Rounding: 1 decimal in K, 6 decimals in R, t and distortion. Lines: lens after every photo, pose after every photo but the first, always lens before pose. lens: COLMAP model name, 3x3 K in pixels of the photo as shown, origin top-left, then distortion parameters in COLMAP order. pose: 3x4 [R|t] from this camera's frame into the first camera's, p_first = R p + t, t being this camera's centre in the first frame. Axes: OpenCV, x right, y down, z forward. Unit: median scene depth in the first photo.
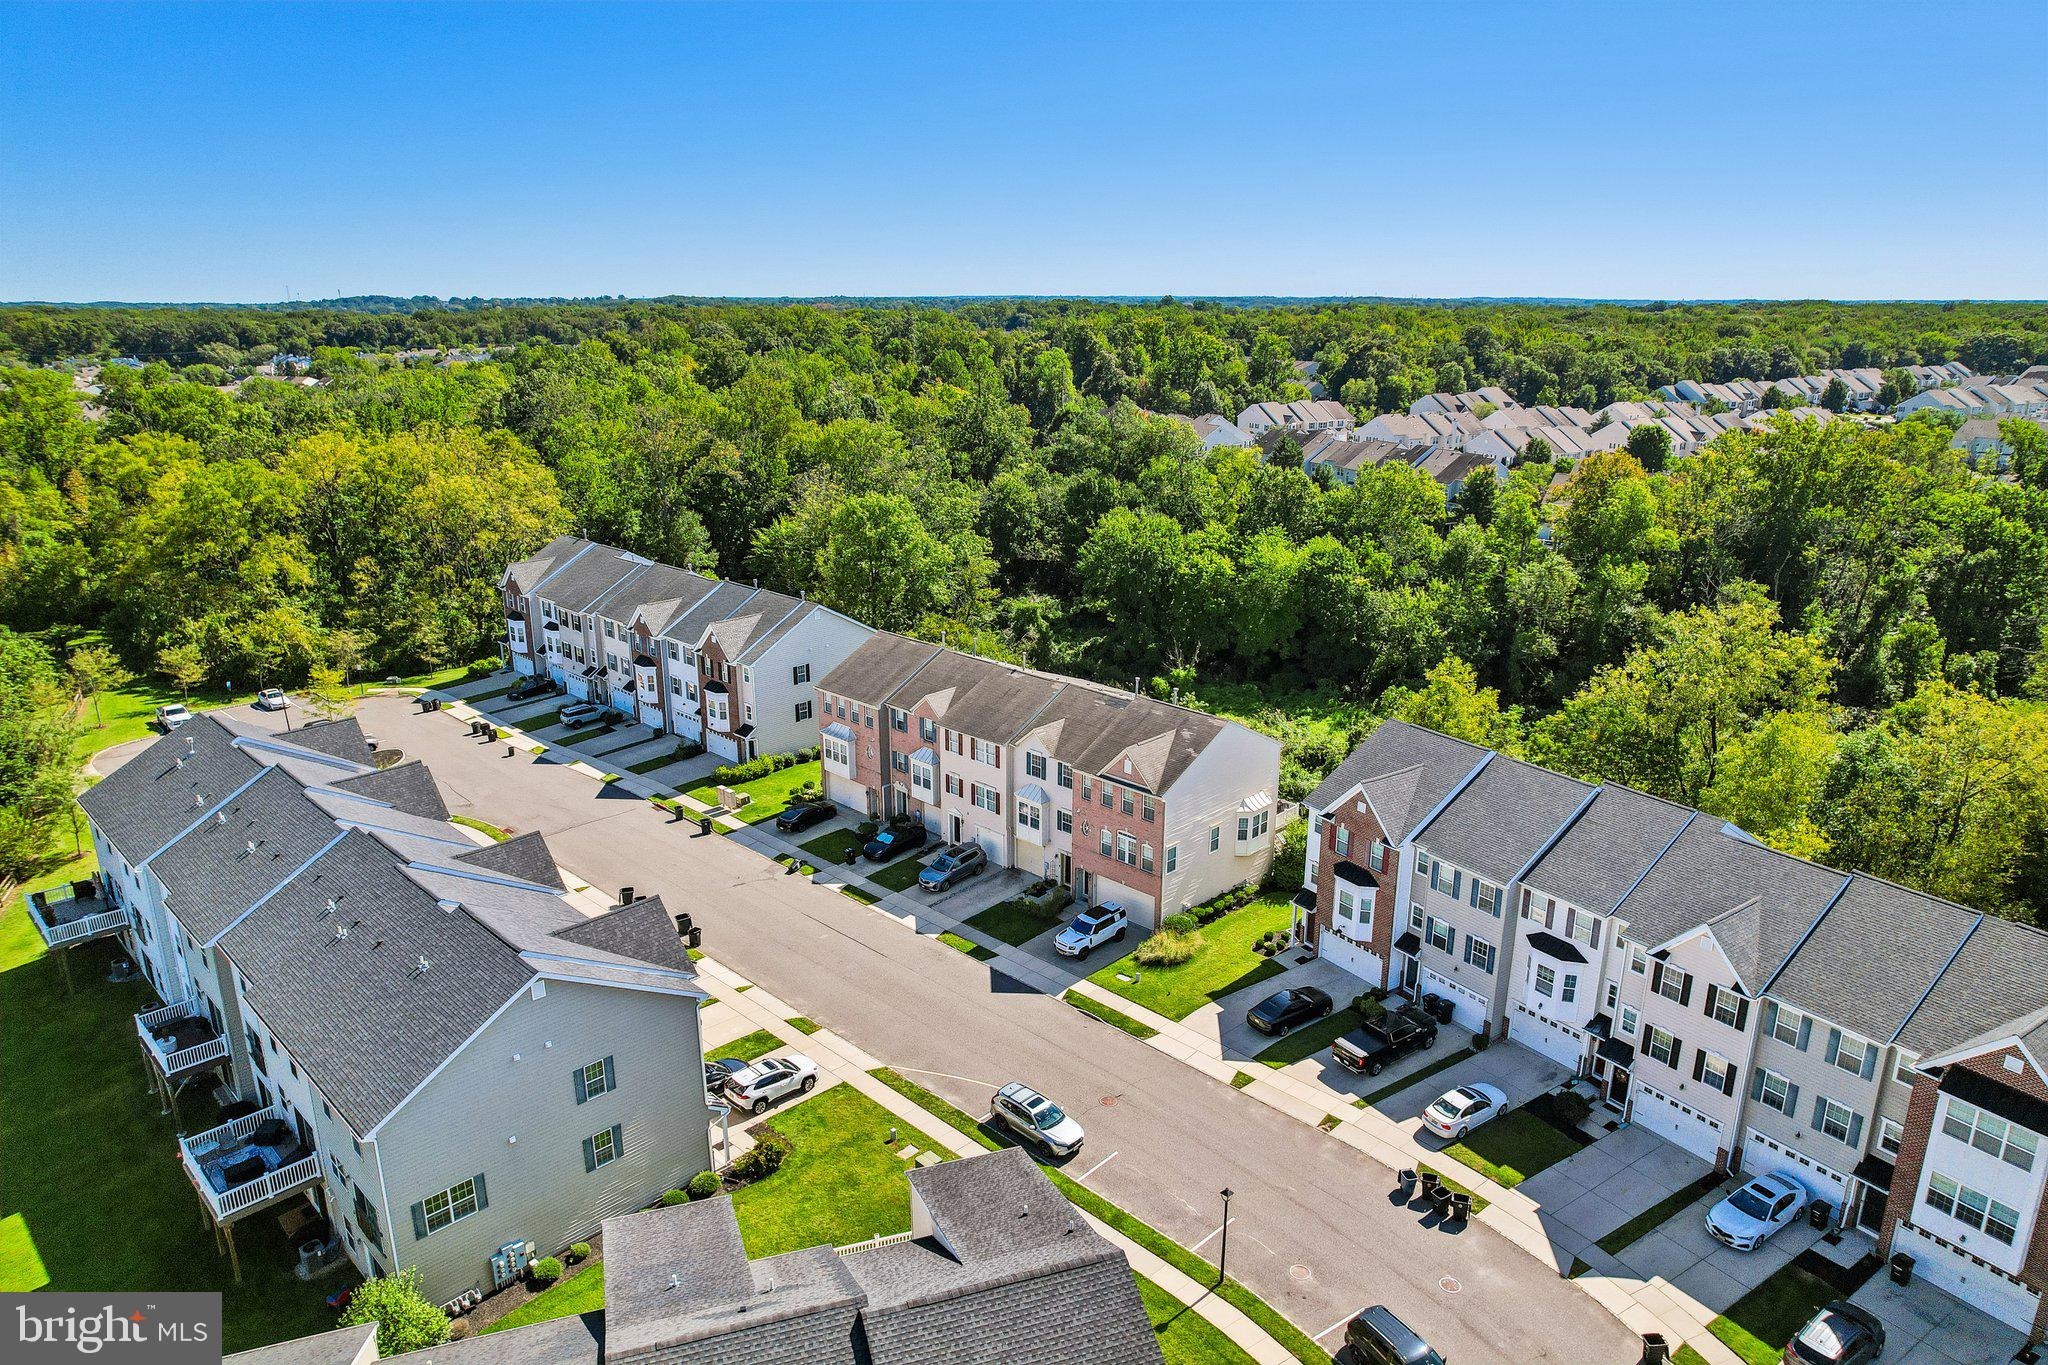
lens RADIAL K [[1295.1, 0, 1024.6], [0, 1295.1, 686.2], [0, 0, 1]] dist [-0.016488, 0.032179]
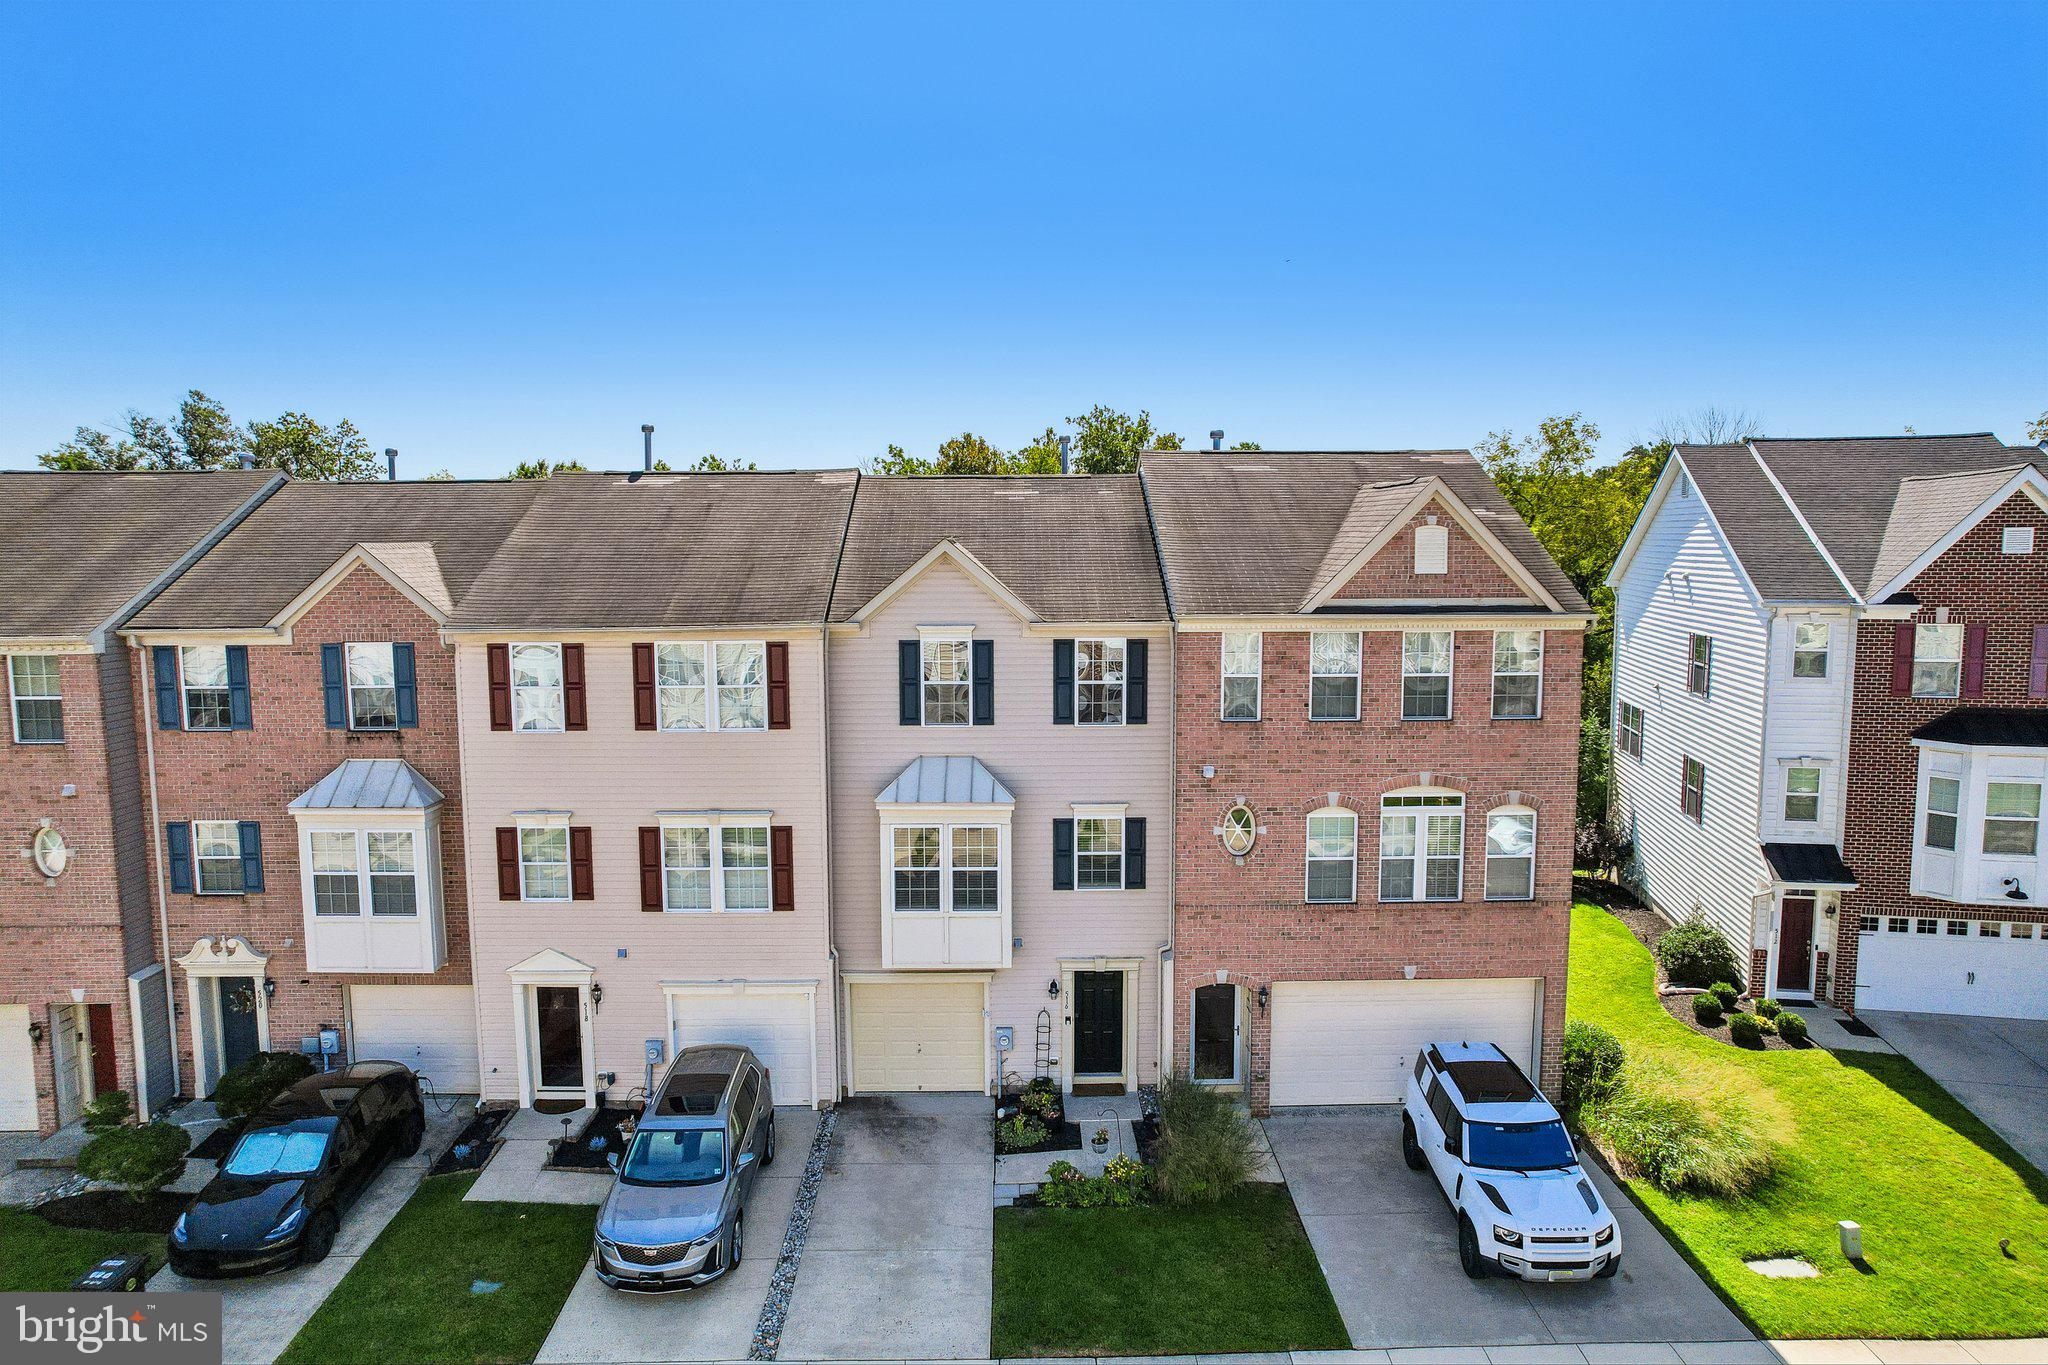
lens RADIAL K [[1295.1, 0, 1019.1], [0, 1295.1, 682.5], [0, 0, 1]] dist [-0.016488, 0.032179]
pose [[0.725712, -0.085638, 0.682648, -0.161050], [0.206362, 0.973632, -0.097238, 0.087325], [-0.656321, 0.211440, 0.724249, 0.747904]]
